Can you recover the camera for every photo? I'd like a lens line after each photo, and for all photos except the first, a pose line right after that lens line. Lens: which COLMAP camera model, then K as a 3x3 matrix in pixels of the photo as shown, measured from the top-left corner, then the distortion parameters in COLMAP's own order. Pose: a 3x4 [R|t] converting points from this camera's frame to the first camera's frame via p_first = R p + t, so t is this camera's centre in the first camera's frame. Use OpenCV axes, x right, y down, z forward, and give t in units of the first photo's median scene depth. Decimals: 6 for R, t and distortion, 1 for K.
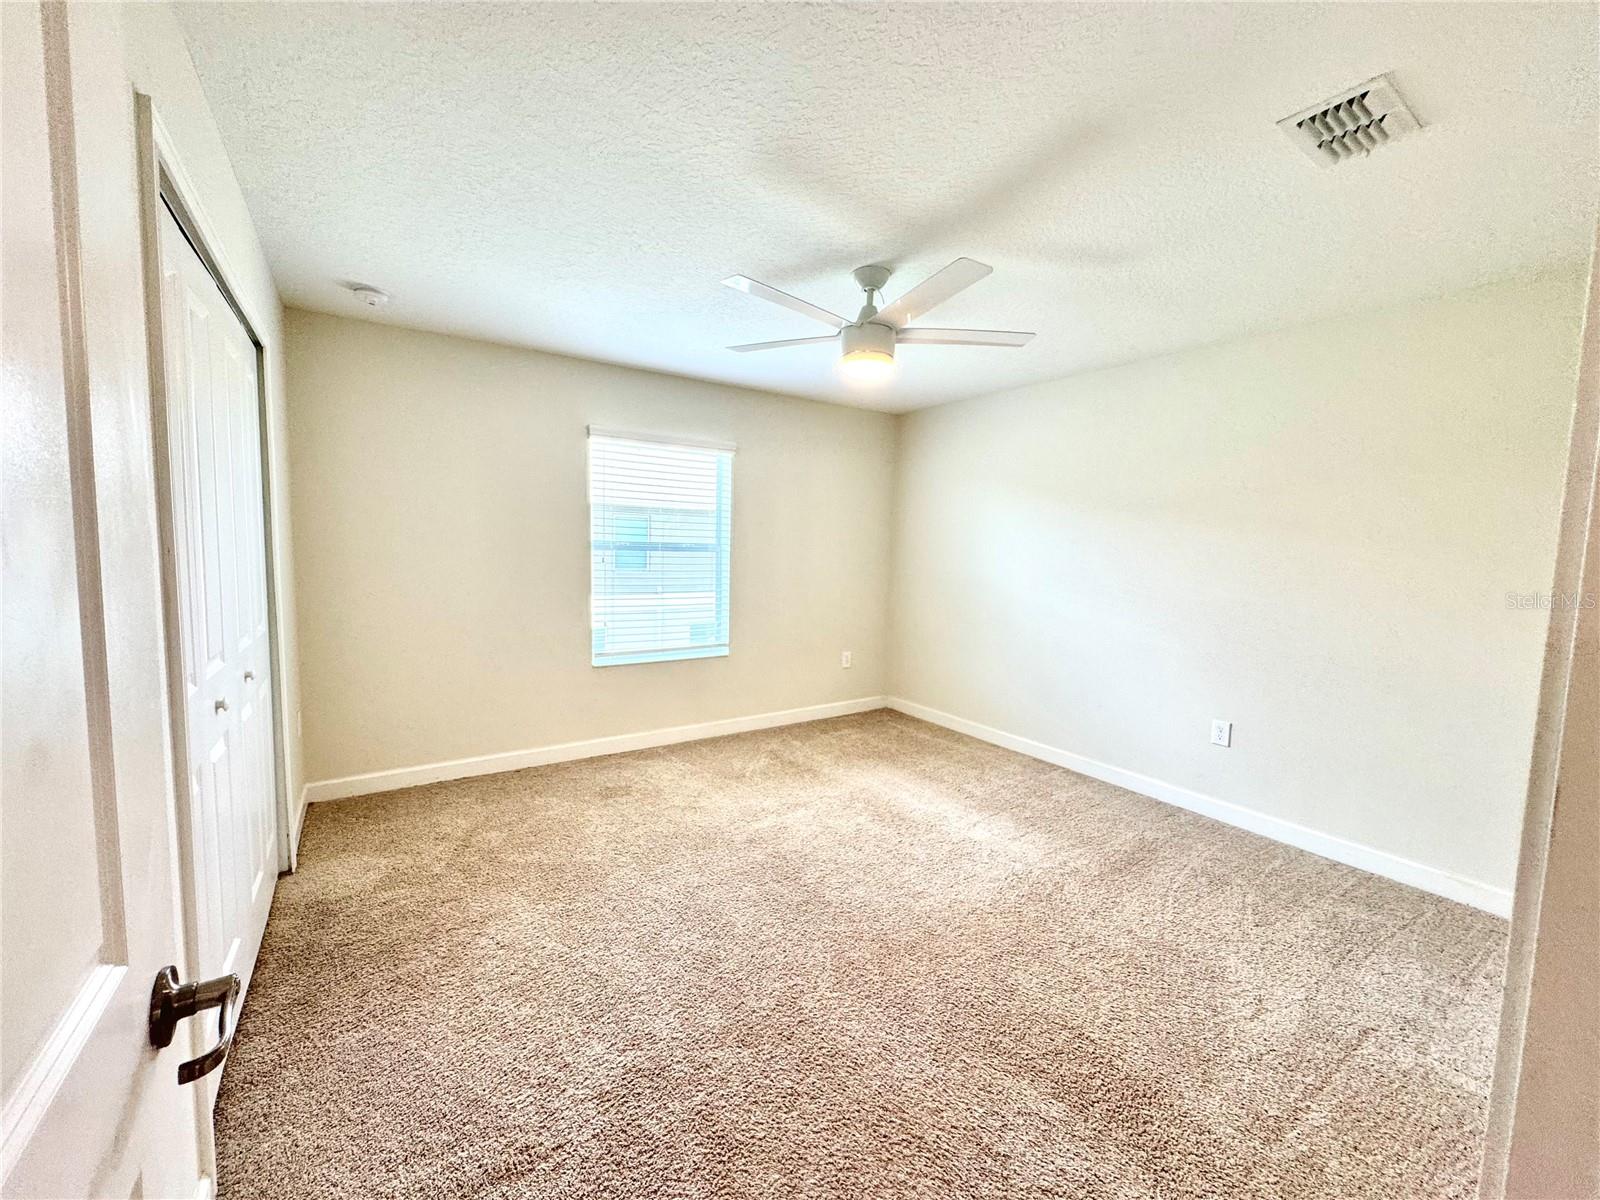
lens RADIAL K [[638.2, 0, 799.1], [0, 638.2, 598.6], [0, 0, 1]] dist [-0.002209, 0.000279]
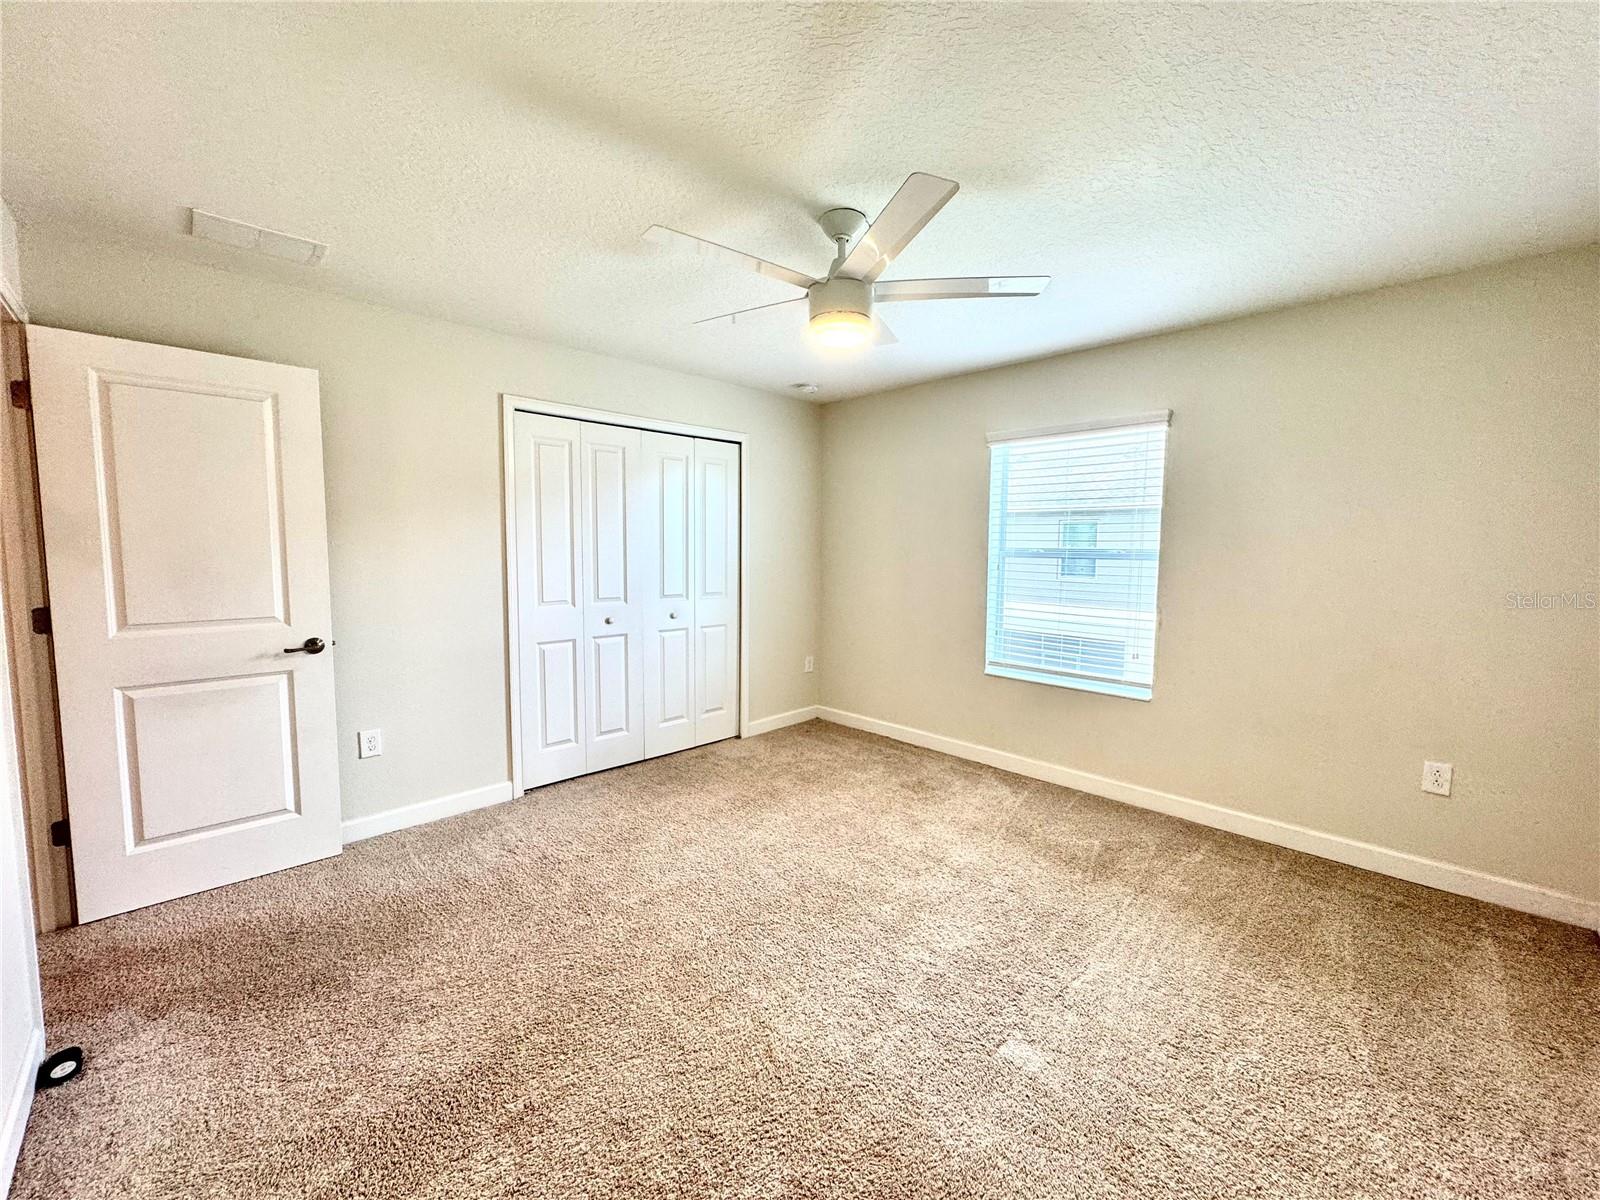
lens RADIAL K [[638.2, 0, 799.1], [0, 638.2, 598.6], [0, 0, 1]] dist [-0.002209, 0.000279]
pose [[0.173998, 0.058302, -0.983019, 0.602383], [-0.087234, 0.995234, 0.043586, -0.028340], [0.980875, 0.078168, 0.178255, 0.525848]]
